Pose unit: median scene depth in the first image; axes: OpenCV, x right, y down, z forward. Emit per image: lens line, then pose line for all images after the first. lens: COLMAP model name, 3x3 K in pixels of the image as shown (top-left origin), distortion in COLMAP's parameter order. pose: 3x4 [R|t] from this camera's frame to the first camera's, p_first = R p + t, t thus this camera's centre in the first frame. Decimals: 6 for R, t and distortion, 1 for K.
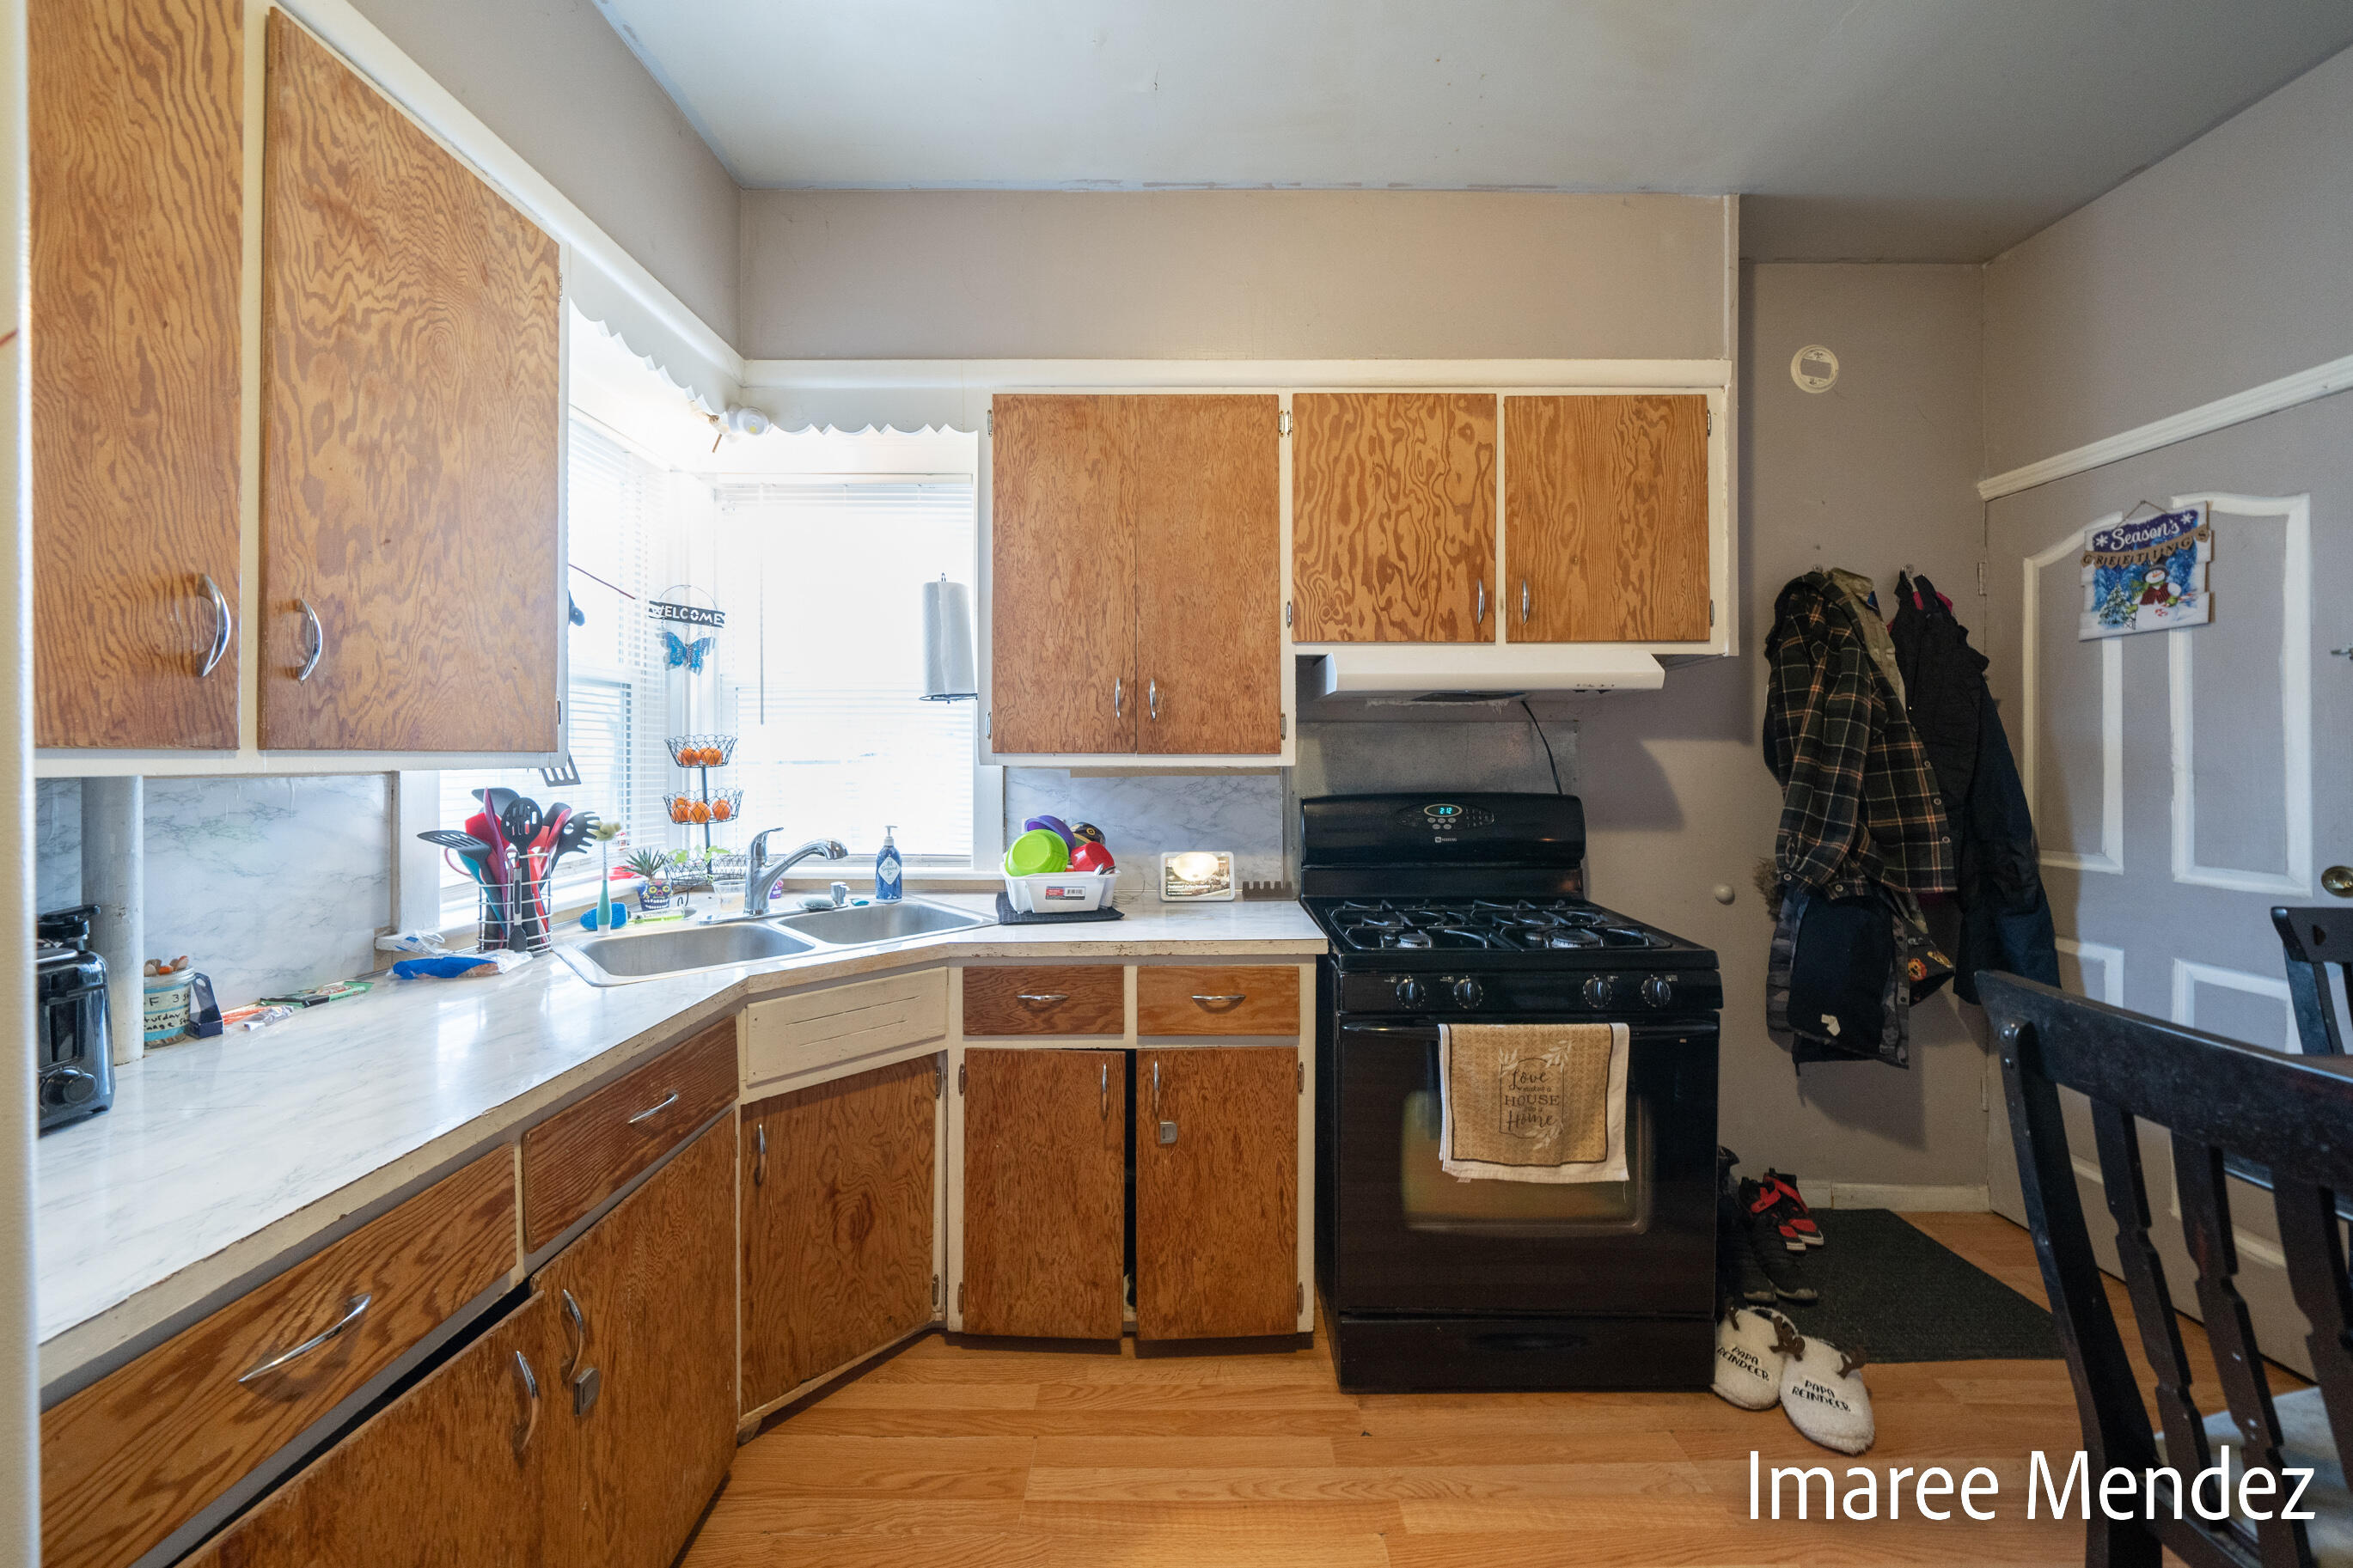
lens RADIAL K [[851.4, 0, 1191.7], [0, 851.4, 759.0], [0, 0, 1]] dist [-0.003398, -0.000281]
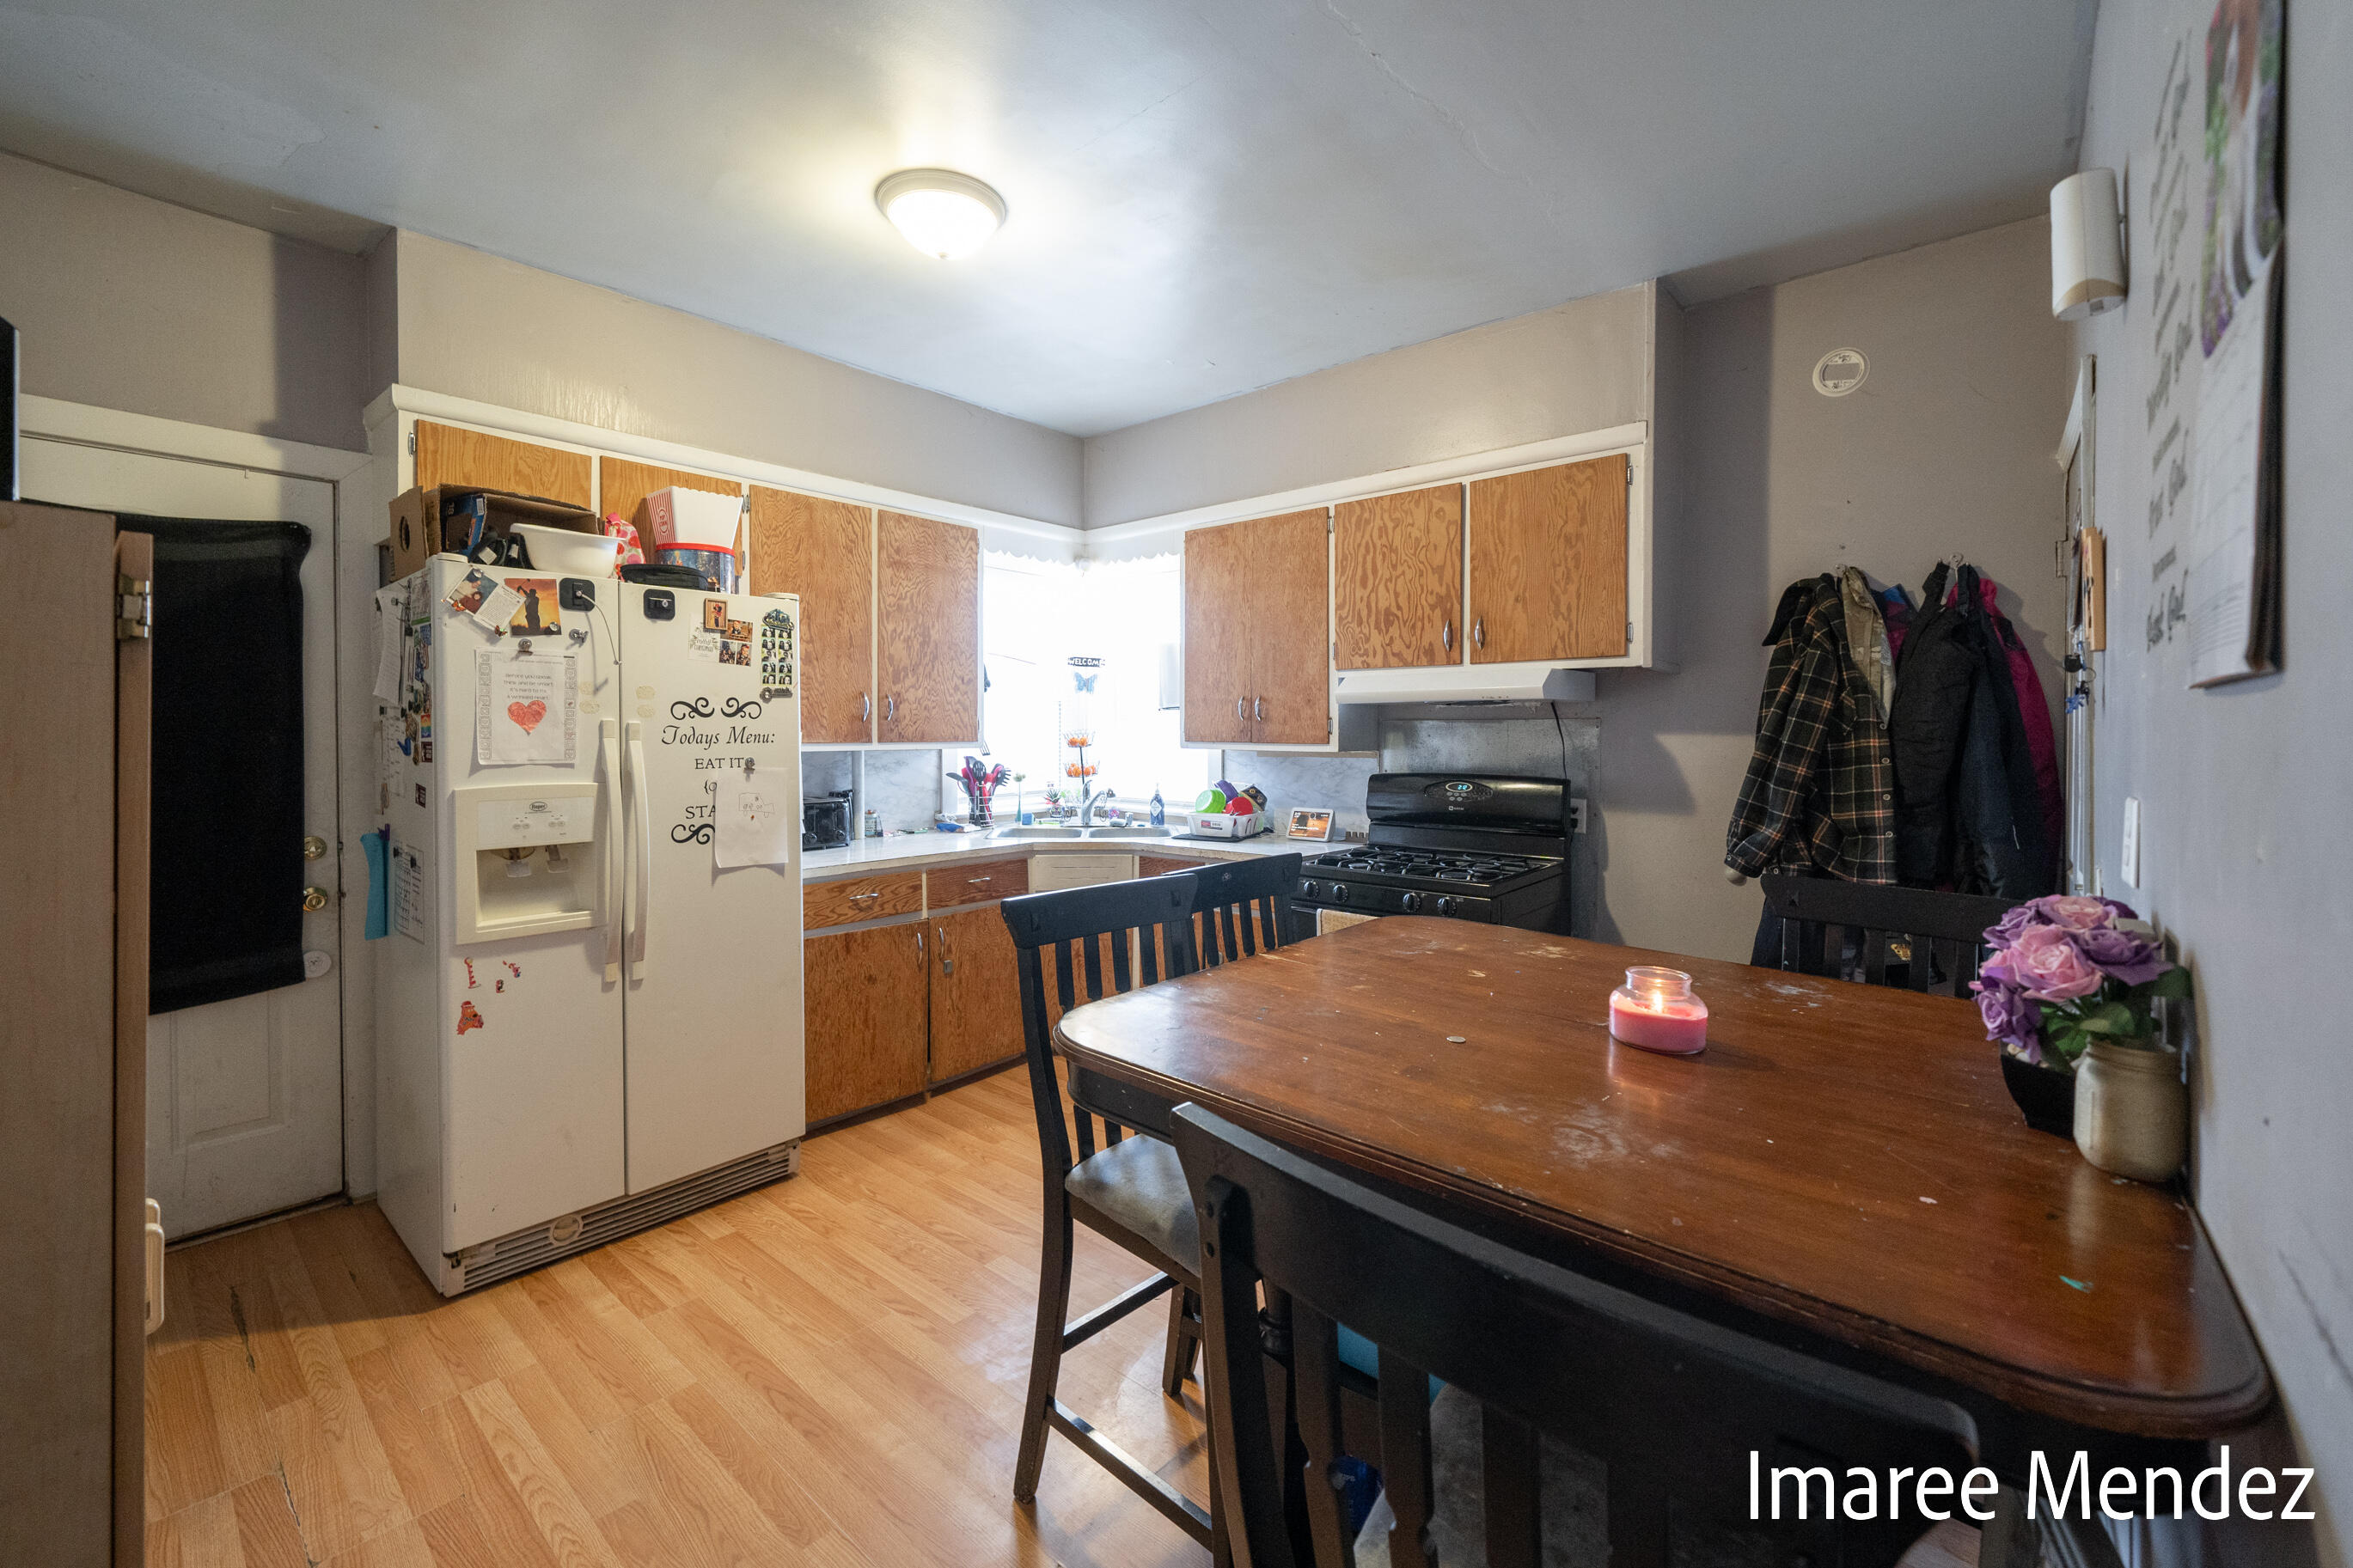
lens RADIAL K [[960.5, 0, 1136.7], [0, 960.5, 760.0], [0, 0, 1]] dist [0.000409, 0.000019]
pose [[0.729949, 0.022604, -0.683128, 1.039948], [-0.003220, 0.999556, 0.029634, -0.027756], [0.683494, -0.019432, 0.729697, -0.489643]]
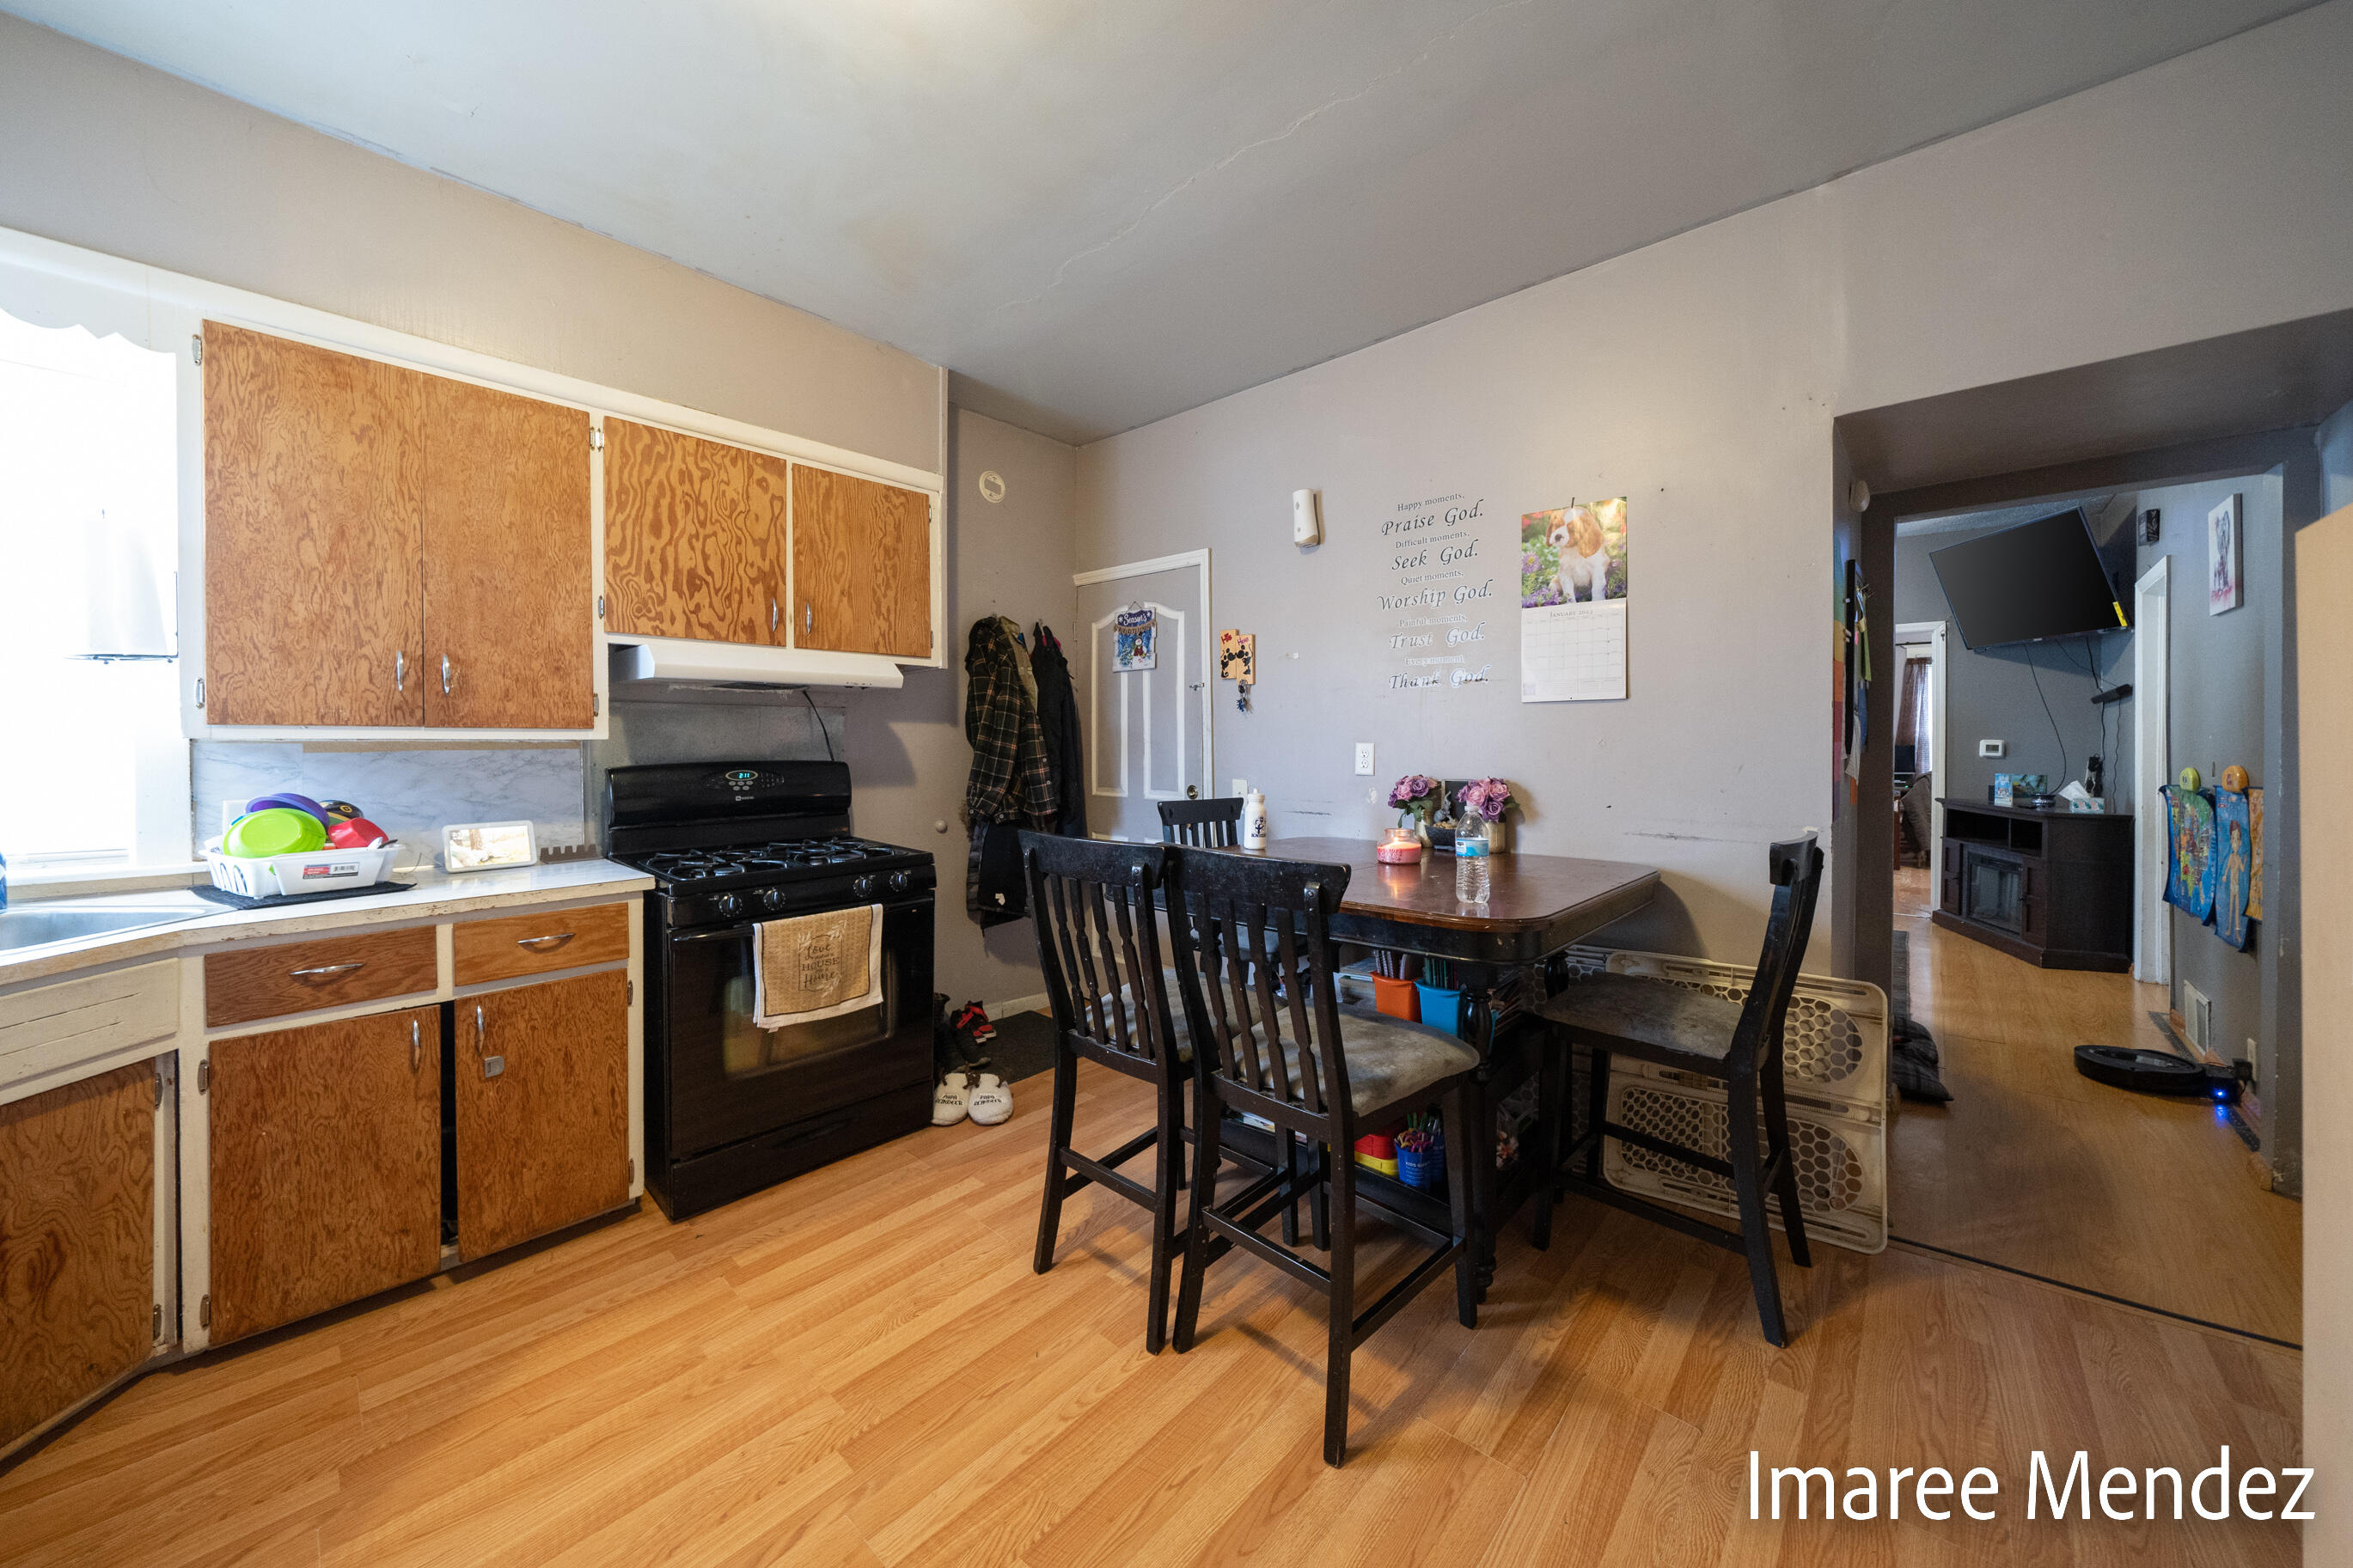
lens RADIAL K [[832.0, 0, 1177.7], [0, 832.0, 751.4], [0, 0, 1]] dist [-0.002199, -0.000120]
pose [[0.681973, -0.008669, 0.731326, -0.179393], [-0.000808, 0.999920, 0.012607, 0.009695], [-0.731377, -0.009188, 0.681912, -0.339150]]
